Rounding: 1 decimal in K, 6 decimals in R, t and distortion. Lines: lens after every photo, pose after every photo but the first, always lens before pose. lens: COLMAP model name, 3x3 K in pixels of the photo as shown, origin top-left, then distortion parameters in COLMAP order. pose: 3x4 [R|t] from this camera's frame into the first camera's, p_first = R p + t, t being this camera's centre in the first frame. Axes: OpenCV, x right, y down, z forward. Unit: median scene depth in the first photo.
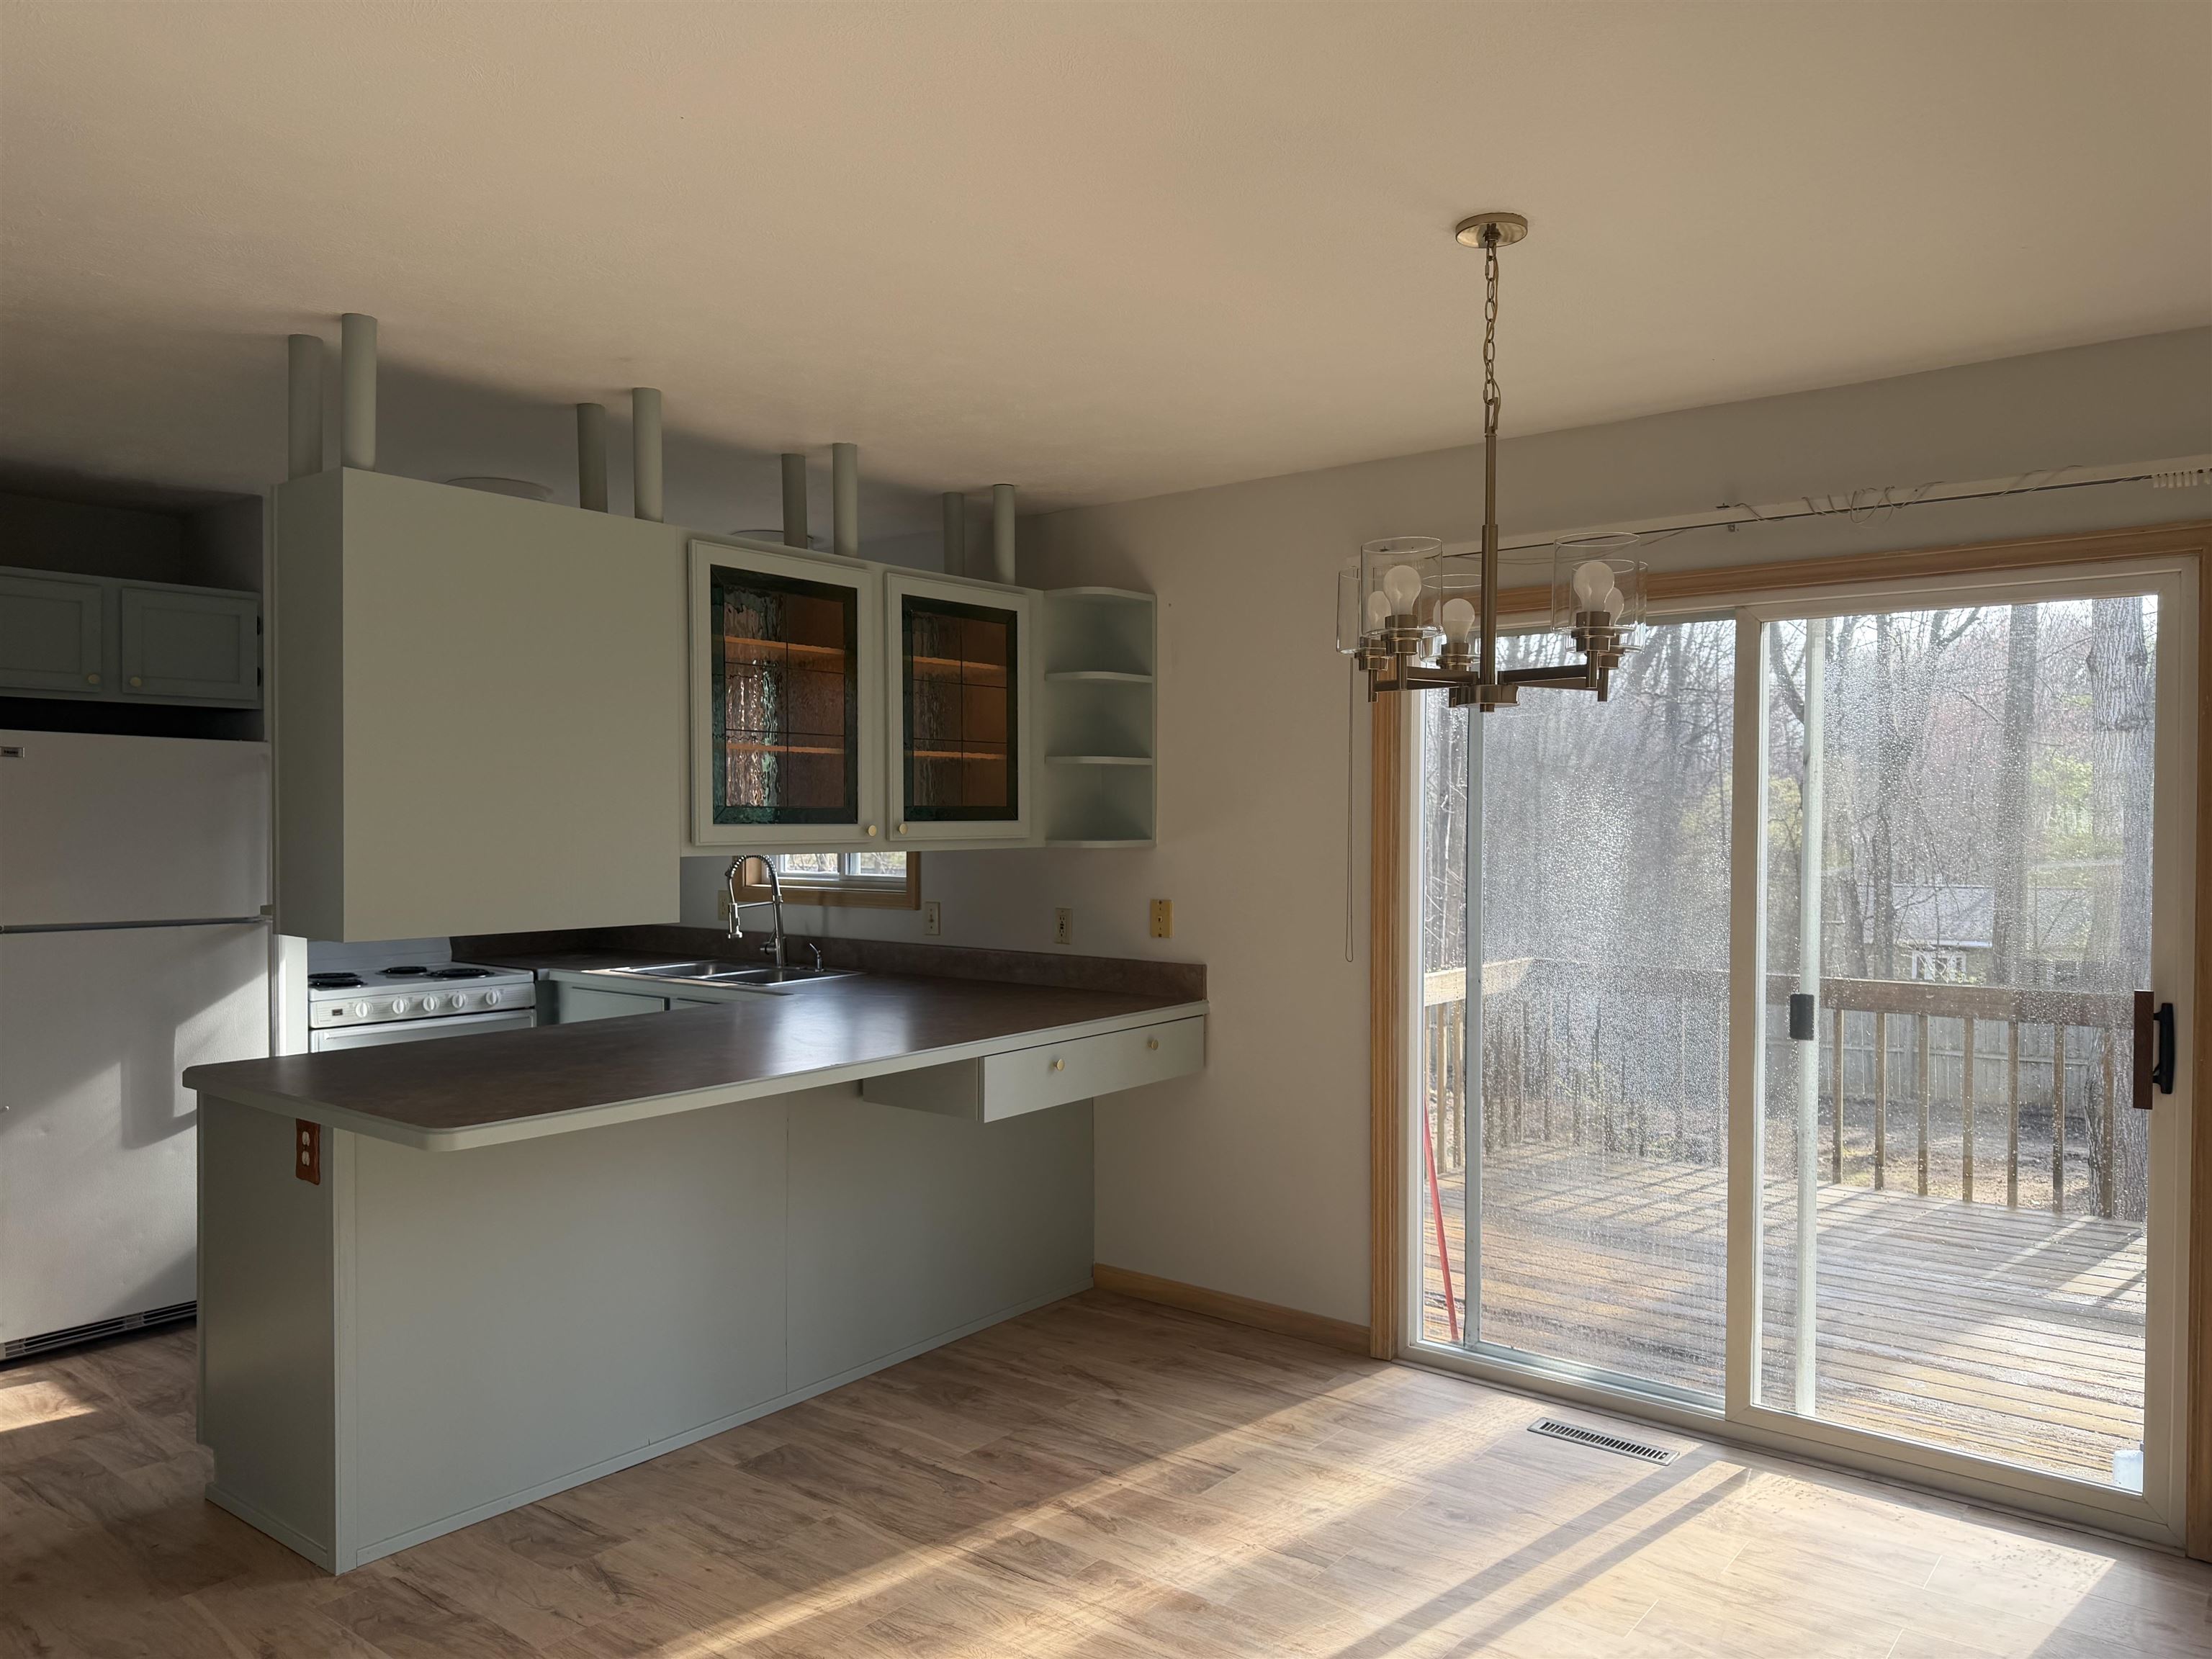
lens RADIAL K [[1551.6, 0, 1106.0], [0, 1551.6, 829.5], [0, 0, 1]] dist [0.058270, -0.076038]
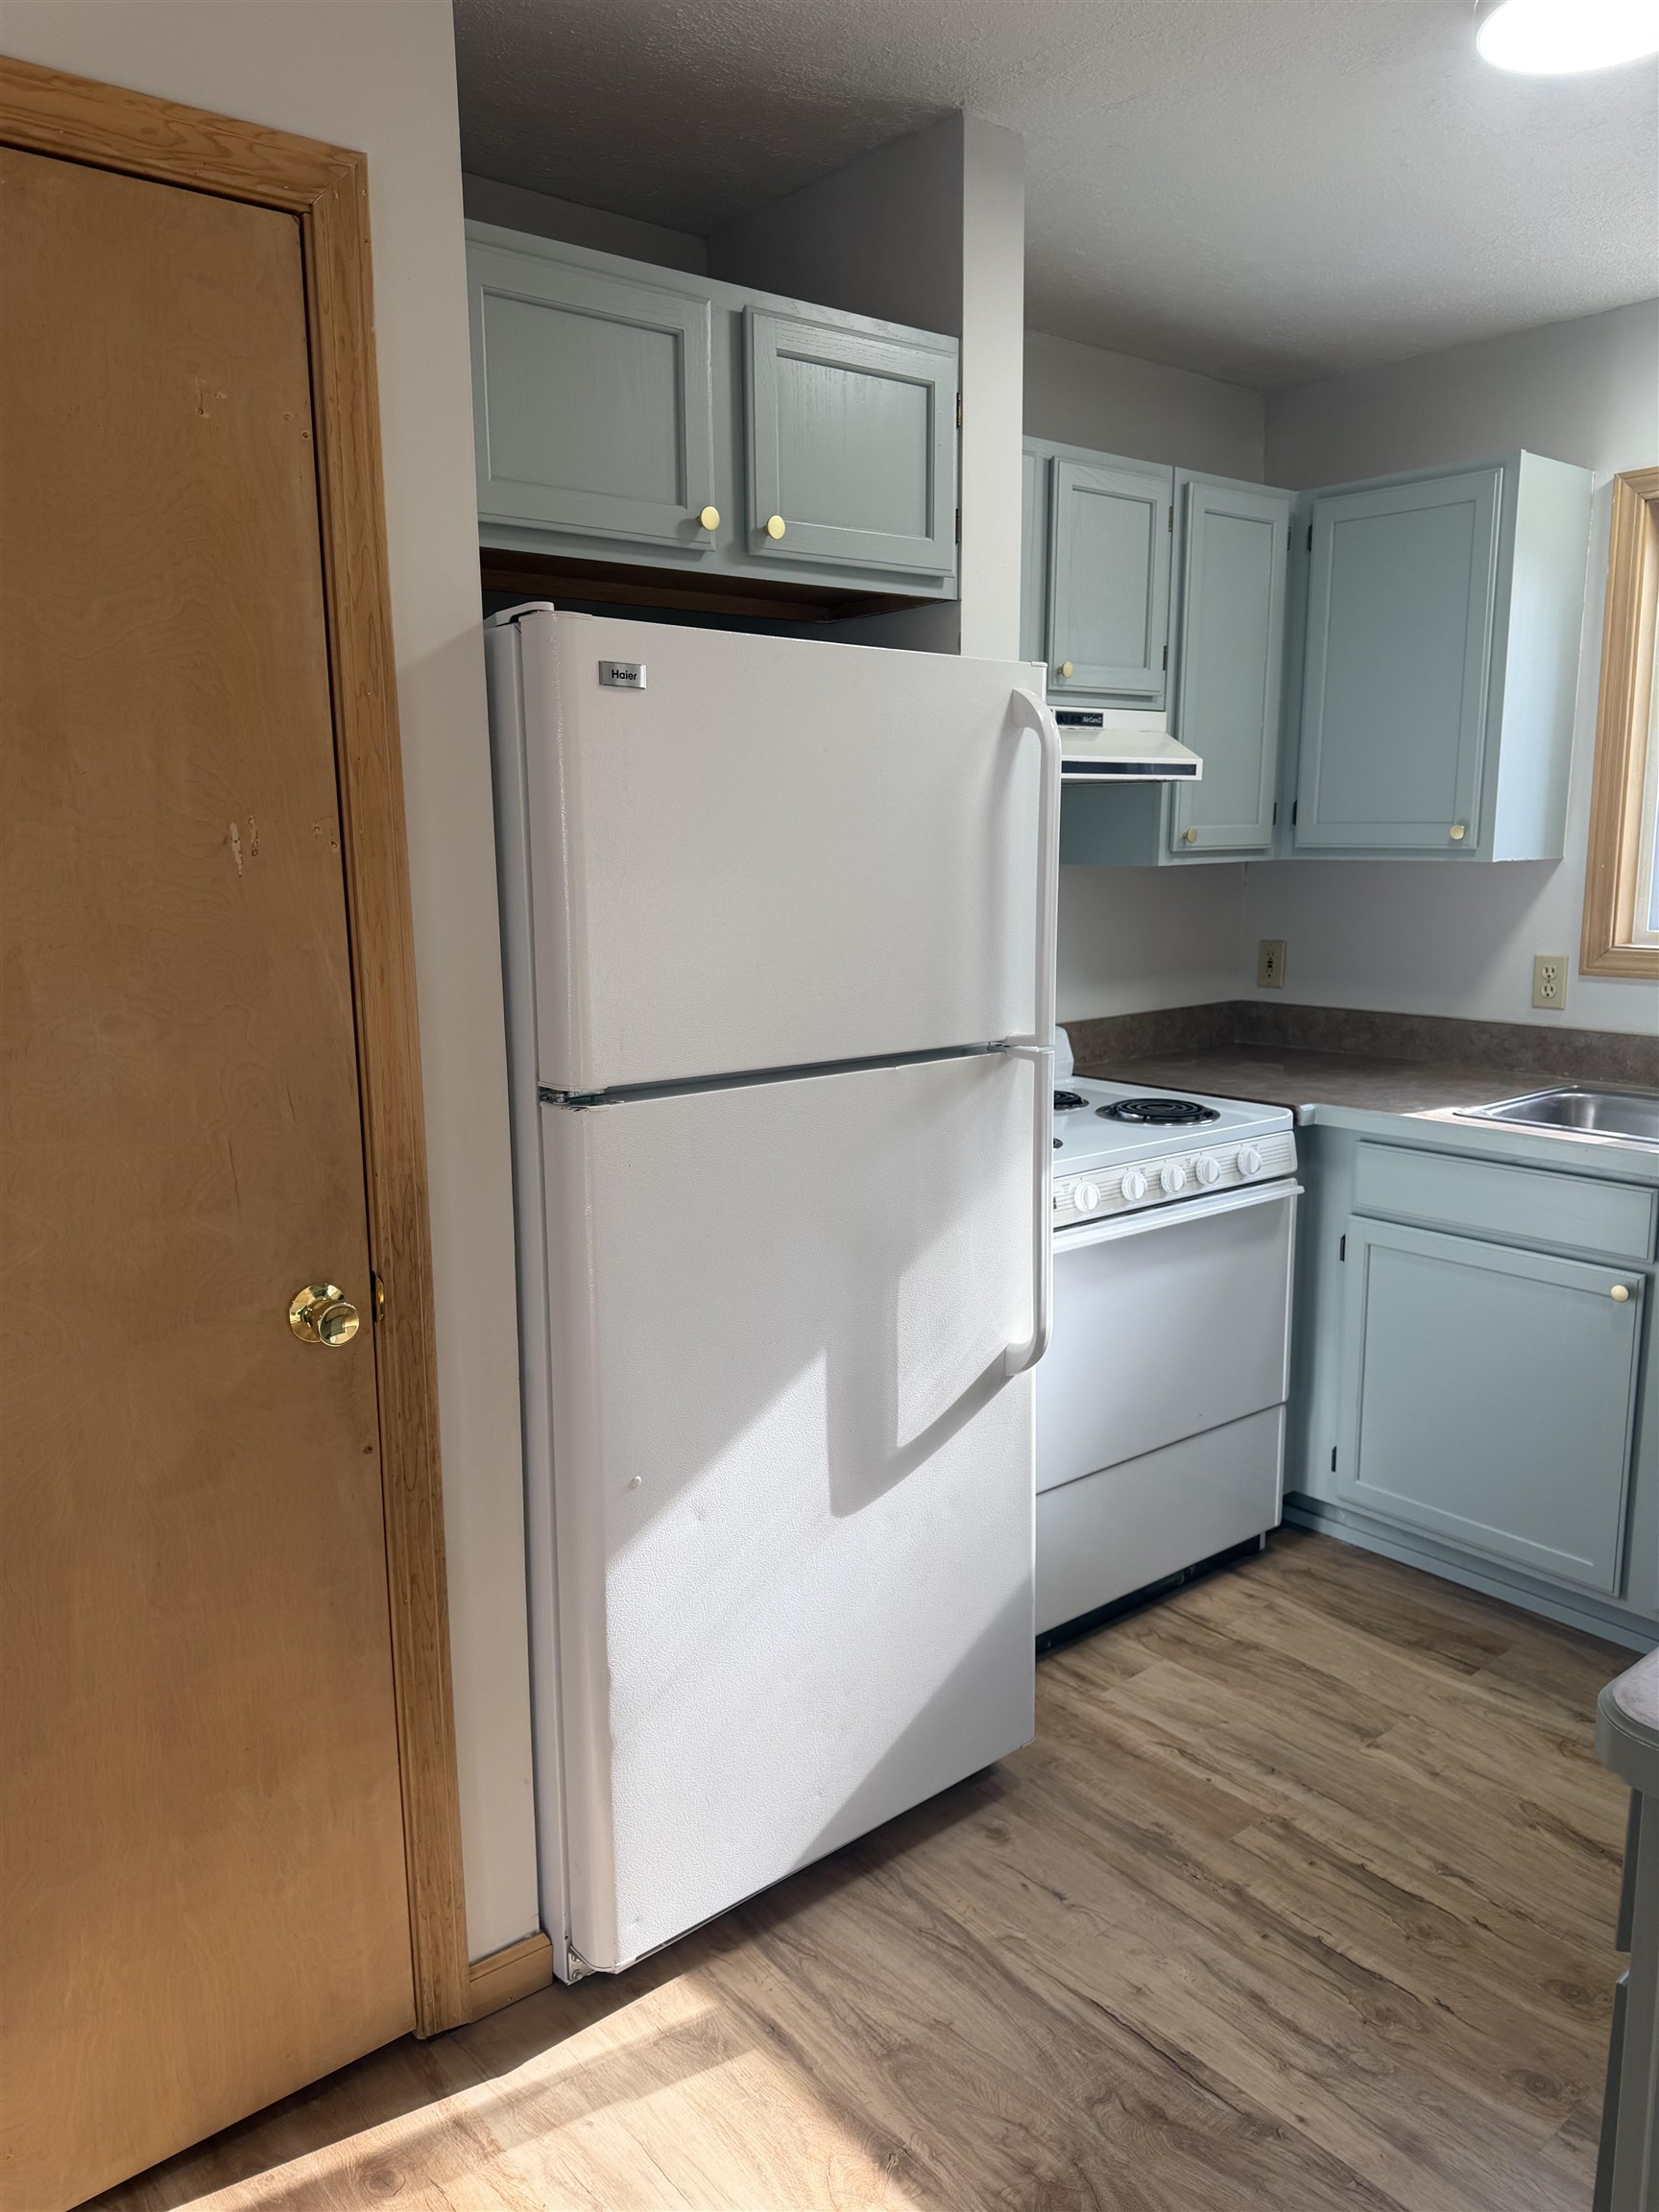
lens RADIAL K [[1551.6, 0, 818.4], [0, 1551.6, 1097.8], [0, 0, 1]] dist [0.058270, -0.076038]
pose [[0.976416, 0.019957, -0.214975, -0.462997], [0.014460, 0.987438, 0.157344, -0.000968], [0.215415, -0.156742, 0.963861, 0.496509]]
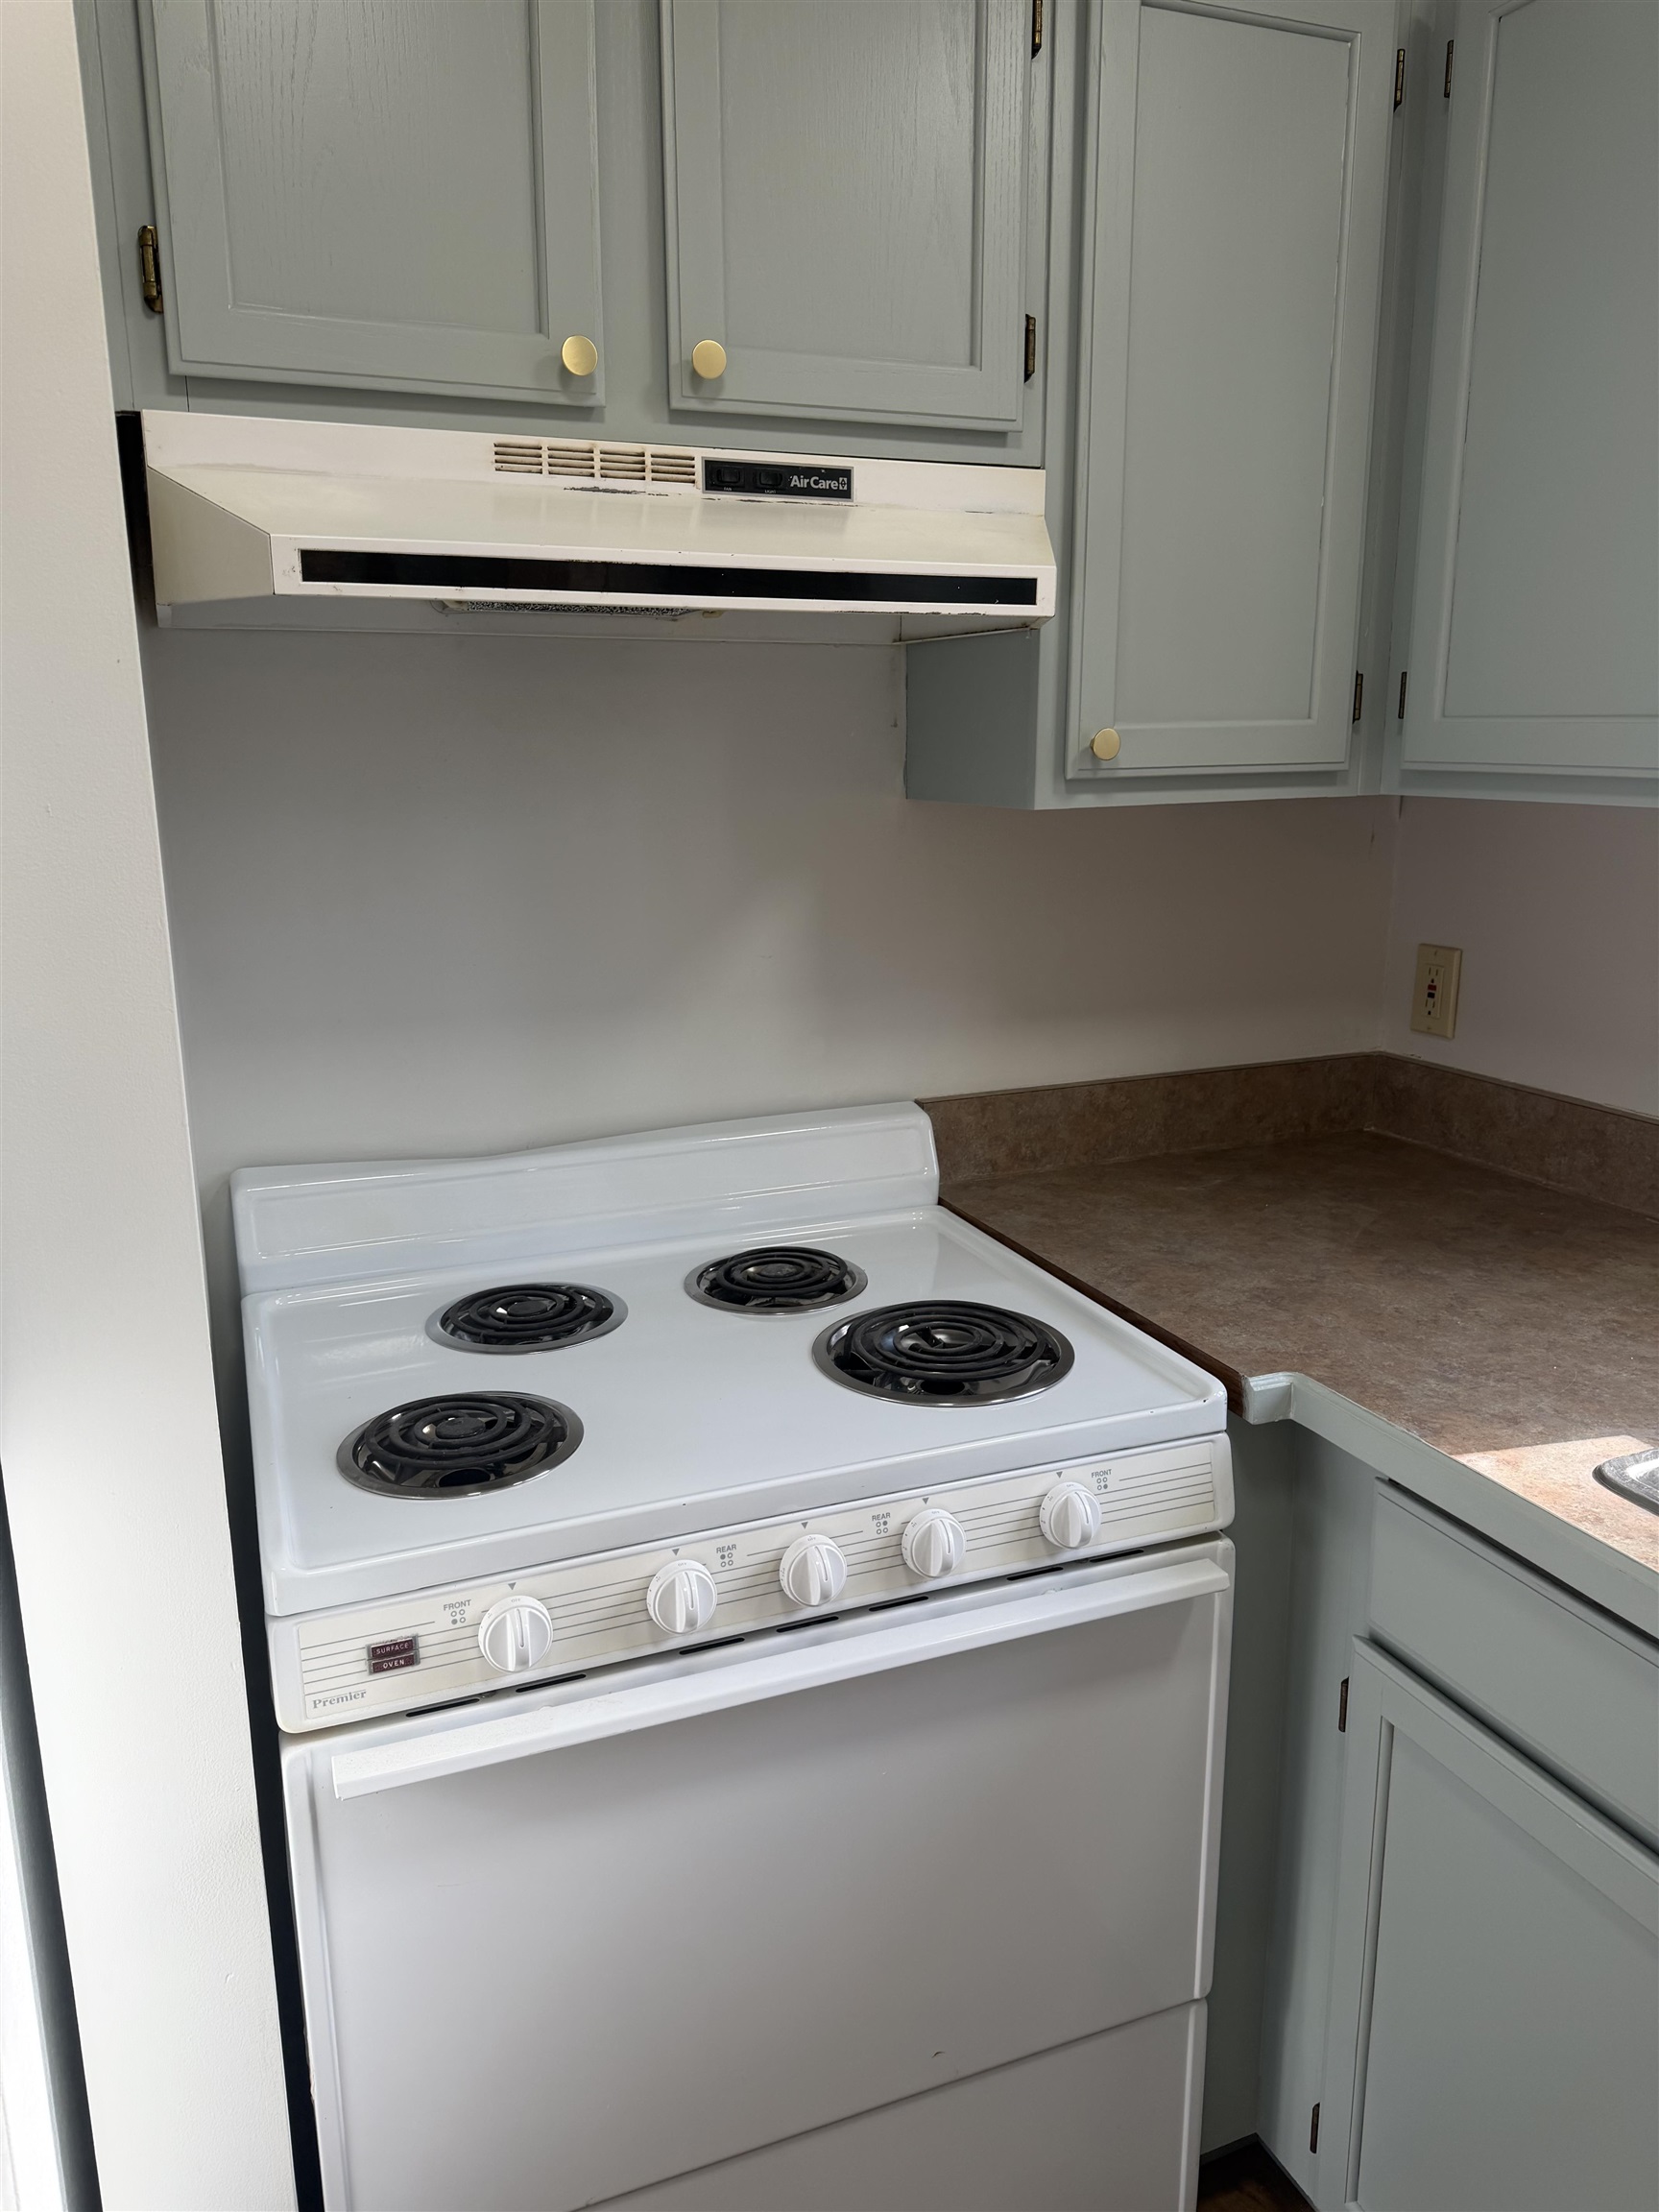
lens RADIAL K [[1551.6, 0, 818.4], [0, 1551.6, 1097.8], [0, 0, 1]] dist [0.058270, -0.076038]
pose [[0.870580, 0.094935, -0.482782, -0.350039], [0.010440, 0.977424, 0.211028, -0.001792], [0.491916, -0.188757, 0.849935, 0.875618]]
